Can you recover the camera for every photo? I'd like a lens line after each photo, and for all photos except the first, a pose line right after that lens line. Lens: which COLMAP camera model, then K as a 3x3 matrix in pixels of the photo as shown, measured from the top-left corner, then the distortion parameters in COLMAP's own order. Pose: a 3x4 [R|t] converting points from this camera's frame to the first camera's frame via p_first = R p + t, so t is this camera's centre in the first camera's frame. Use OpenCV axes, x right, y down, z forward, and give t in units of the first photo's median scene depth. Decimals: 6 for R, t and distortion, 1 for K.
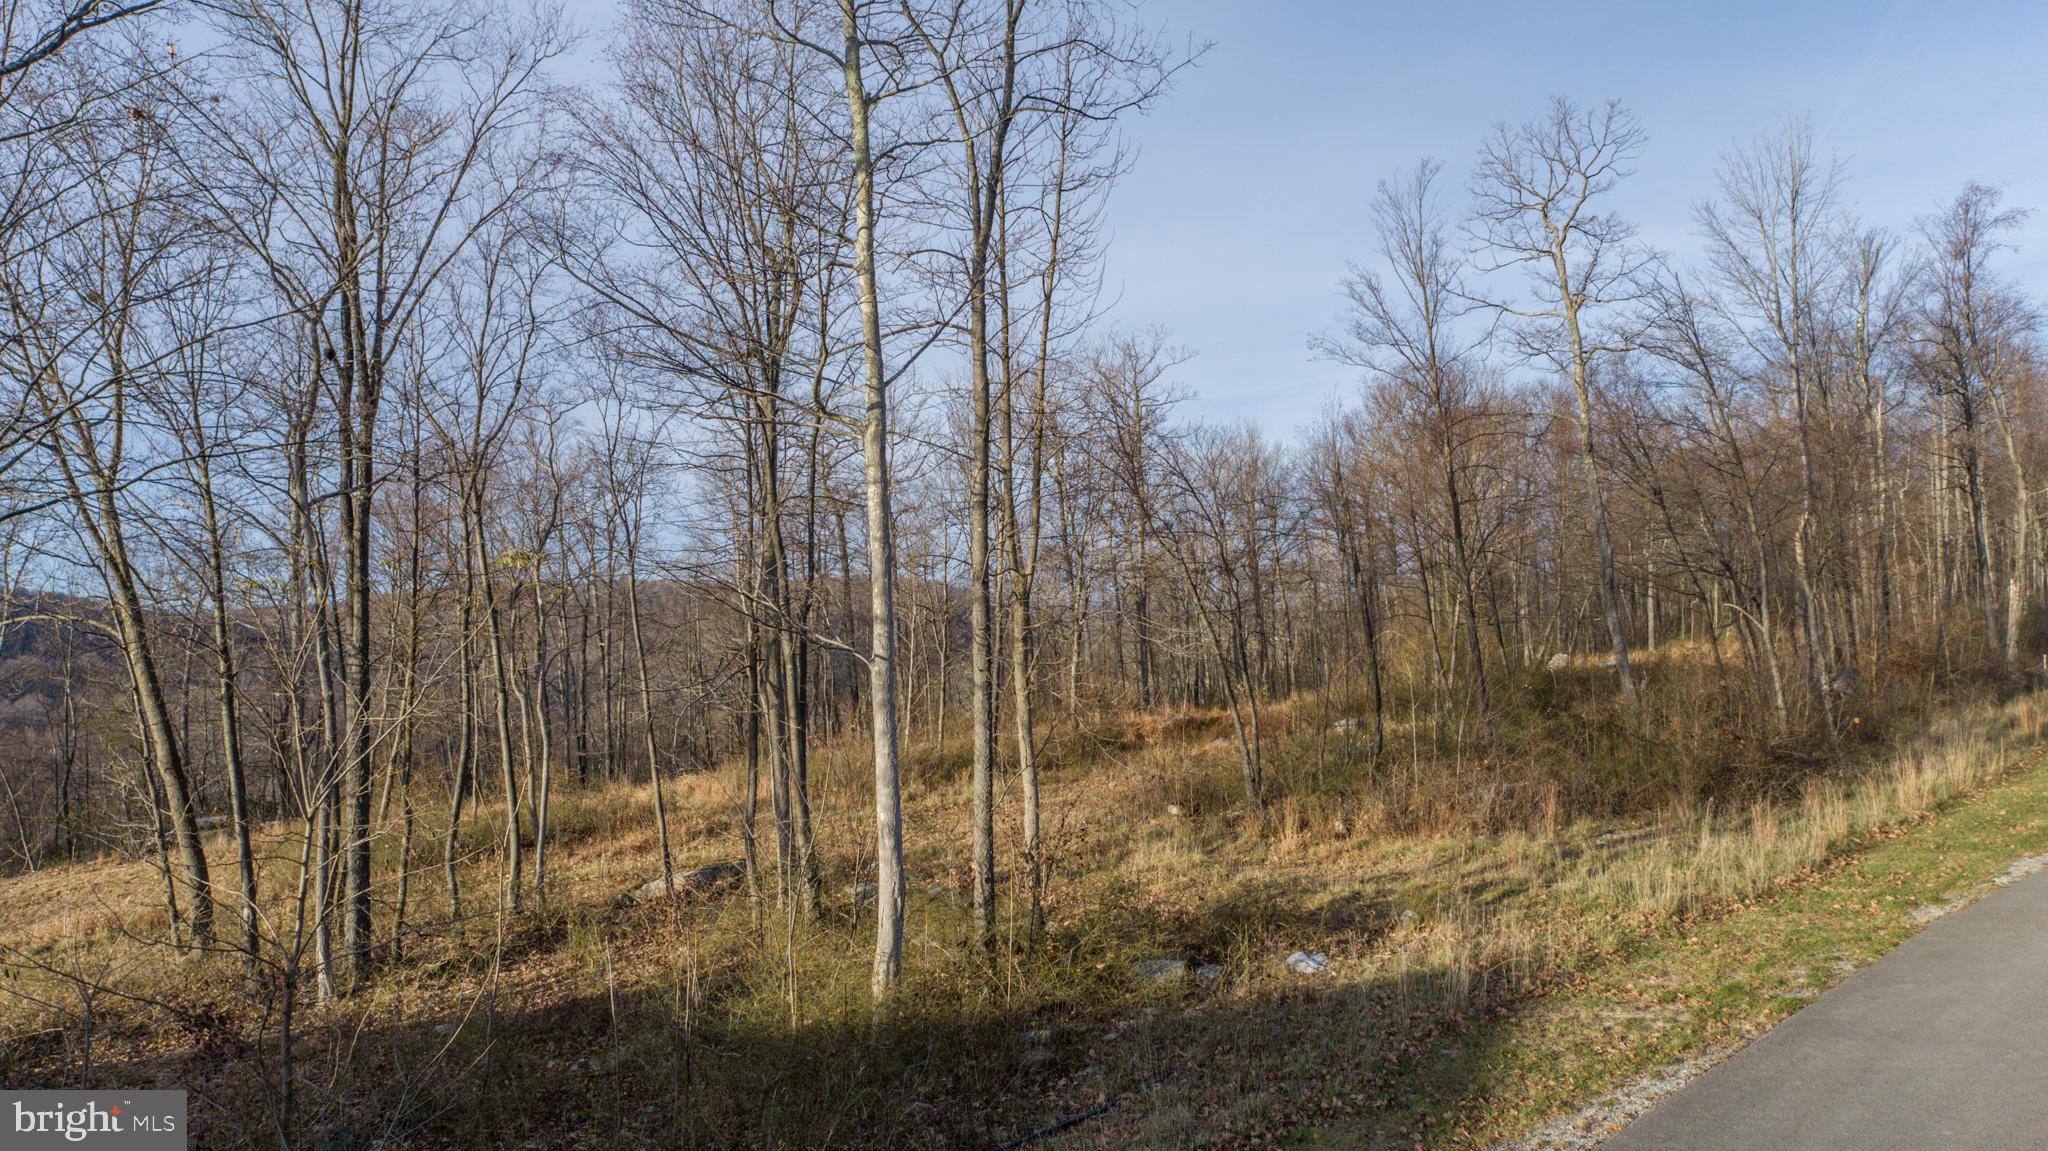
lens RADIAL K [[1386.3, 0, 1024.5], [0, 1386.3, 575.7], [0, 0, 1]] dist [-0.015780, 0.014191]
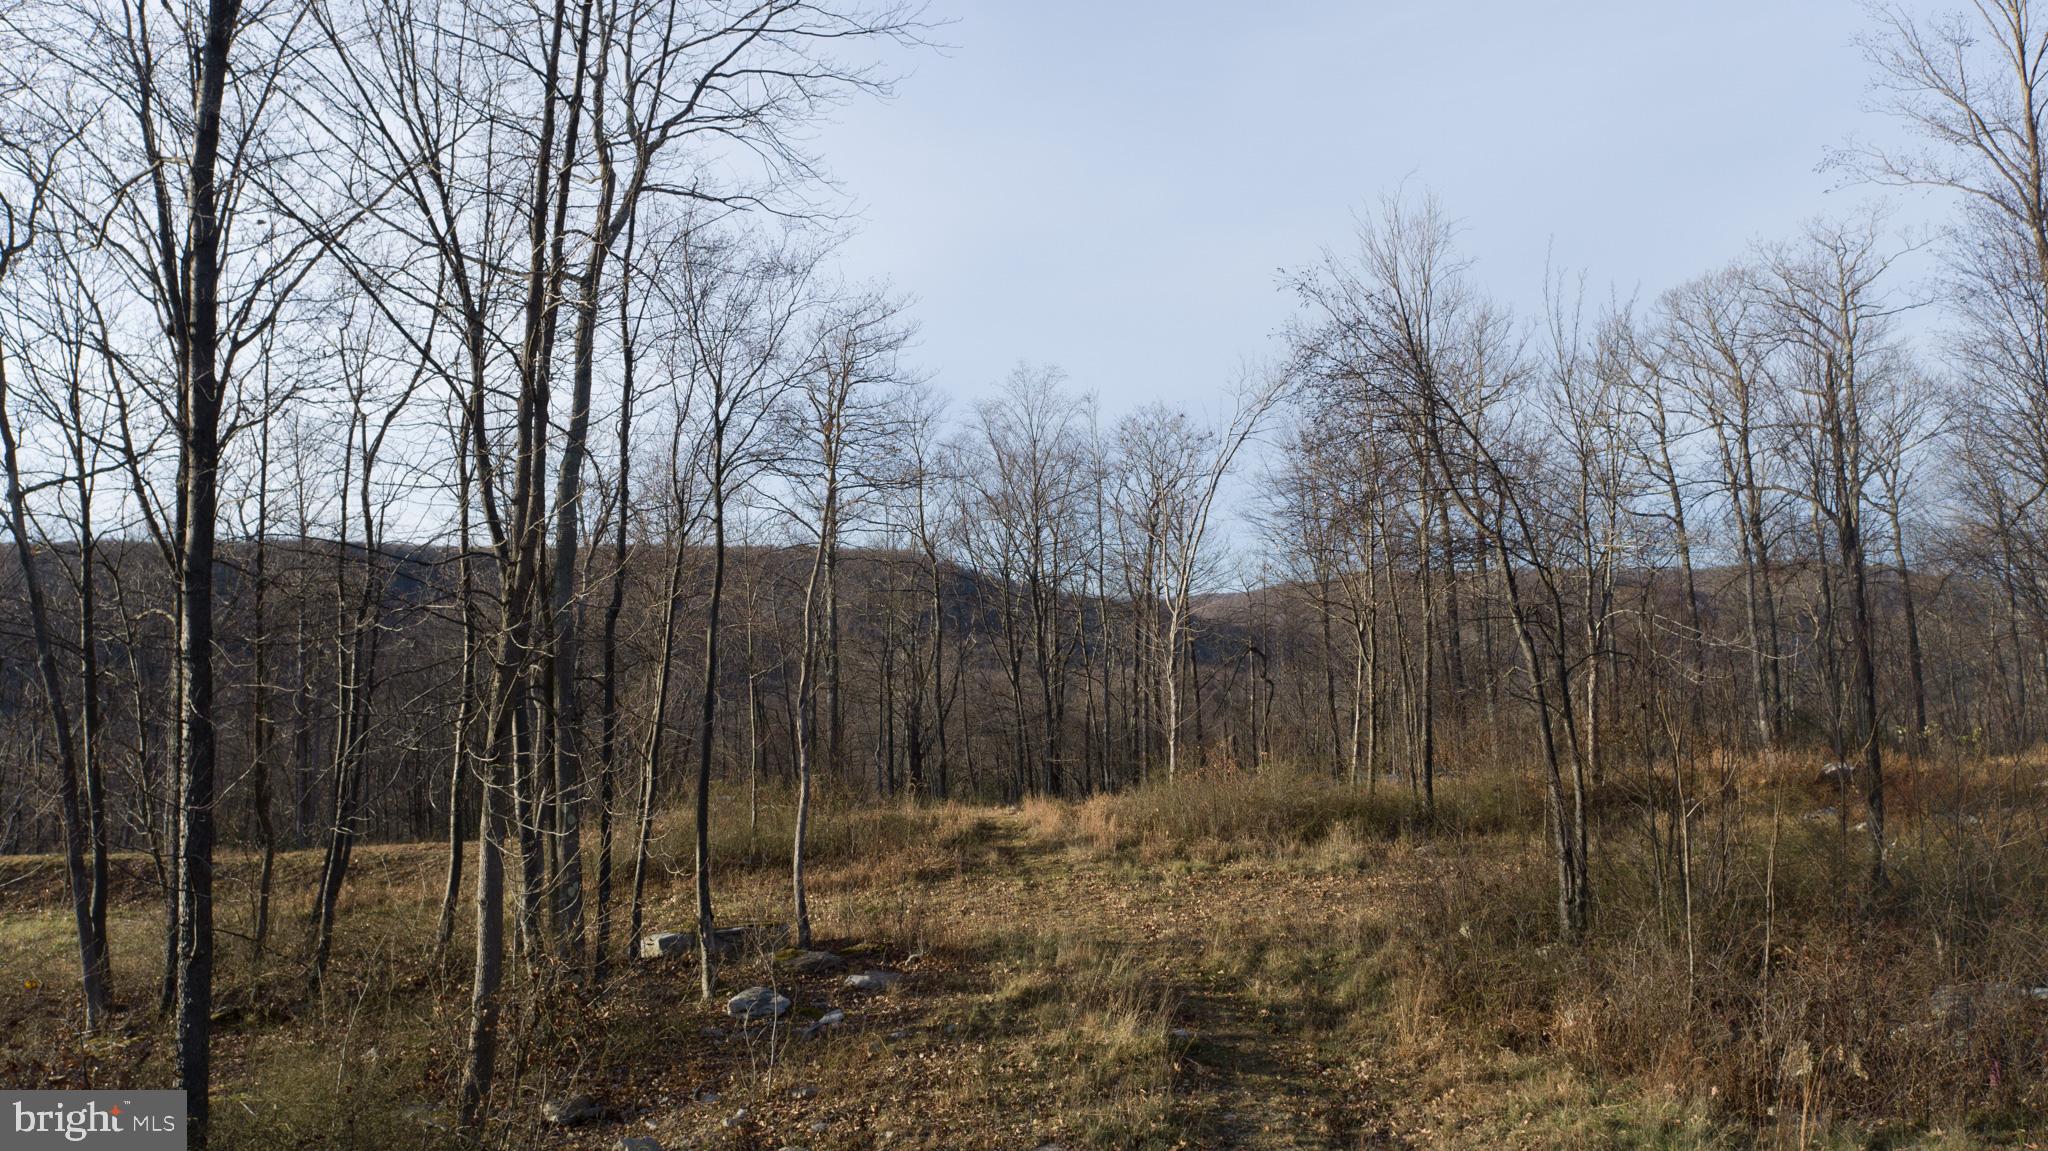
lens RADIAL K [[1386.3, 0, 1024.1], [0, 1386.3, 588.3], [0, 0, 1]] dist [-0.015780, 0.014191]
pose [[0.809061, 0.000867, -0.587723, 0.287830], [0.009158, 0.999859, 0.014081, 0.002223], [0.587653, -0.016775, 0.808939, 0.340825]]
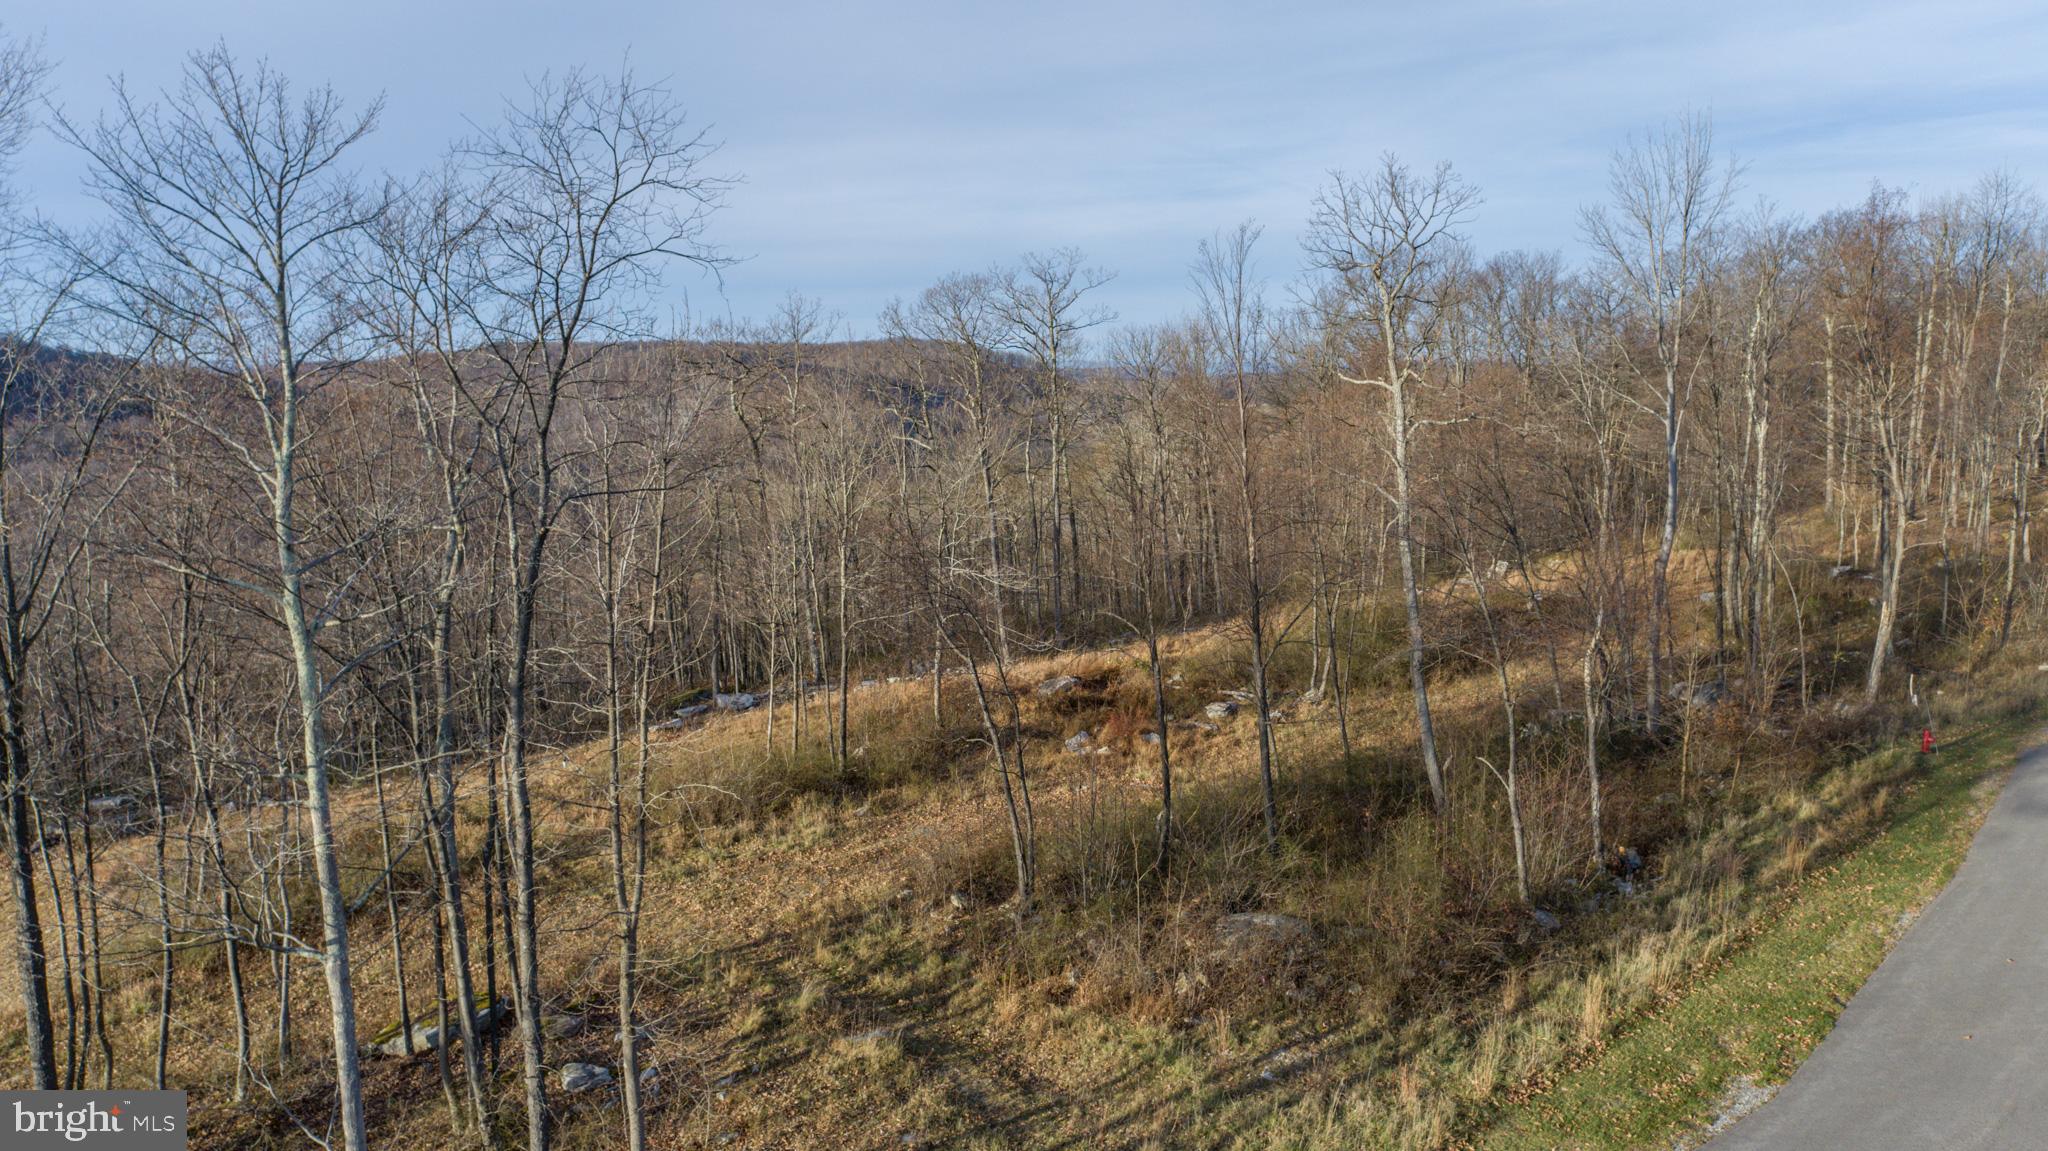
lens RADIAL K [[1386.3, 0, 1023.4], [0, 1386.3, 582.2], [0, 0, 1]] dist [-0.015780, 0.014191]
pose [[0.999500, 0.012721, -0.028933, 0.168565], [-0.007398, 0.984159, 0.177133, -0.225054], [0.030728, -0.176831, 0.983761, 0.027624]]
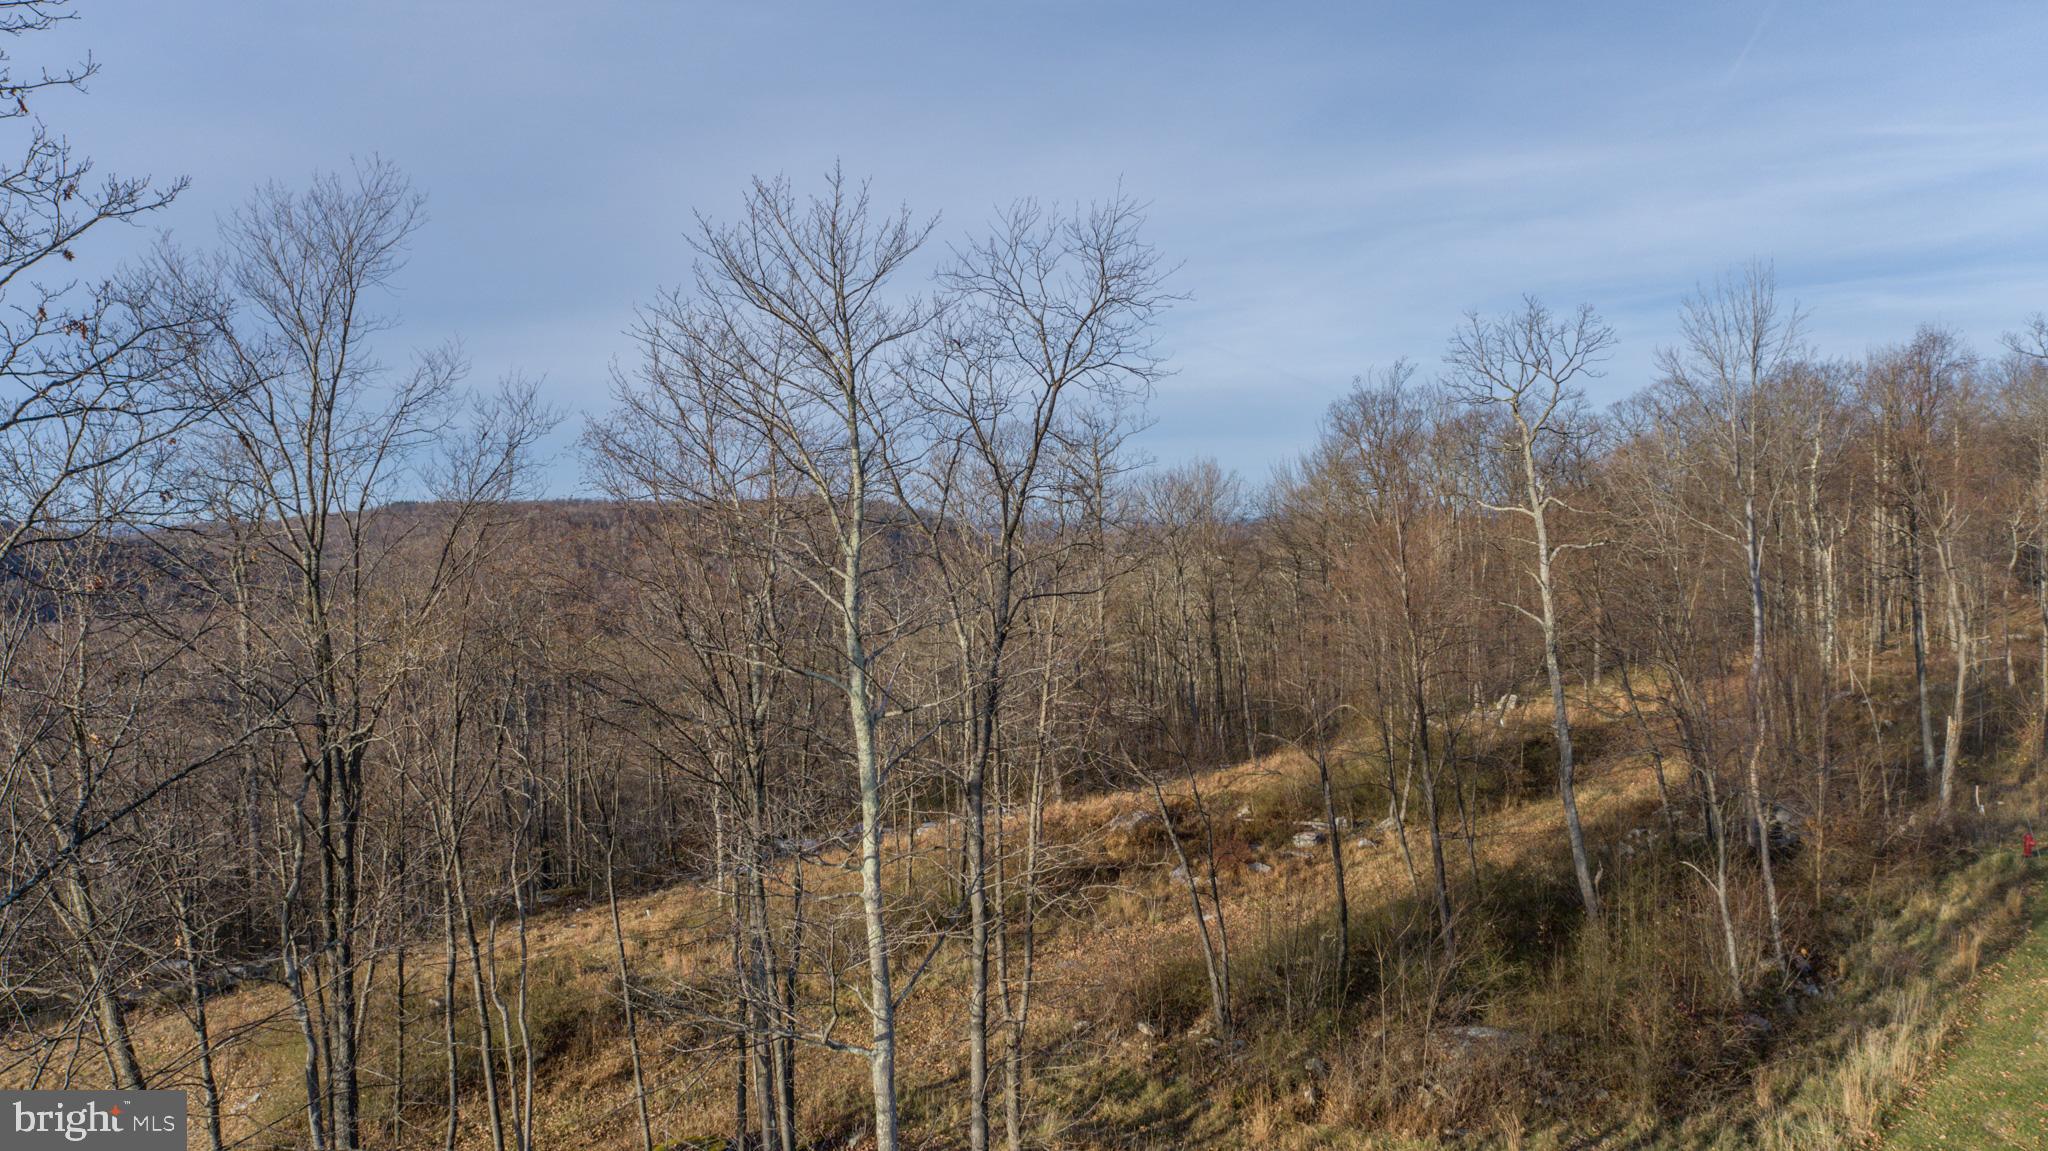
lens RADIAL K [[1386.3, 0, 1025.1], [0, 1386.3, 581.4], [0, 0, 1]] dist [-0.015780, 0.014191]
pose [[0.999255, -0.002269, 0.038515, -0.017144], [-0.000271, 0.997832, 0.065810, -0.207072], [-0.038580, -0.065771, 0.997089, 0.006581]]
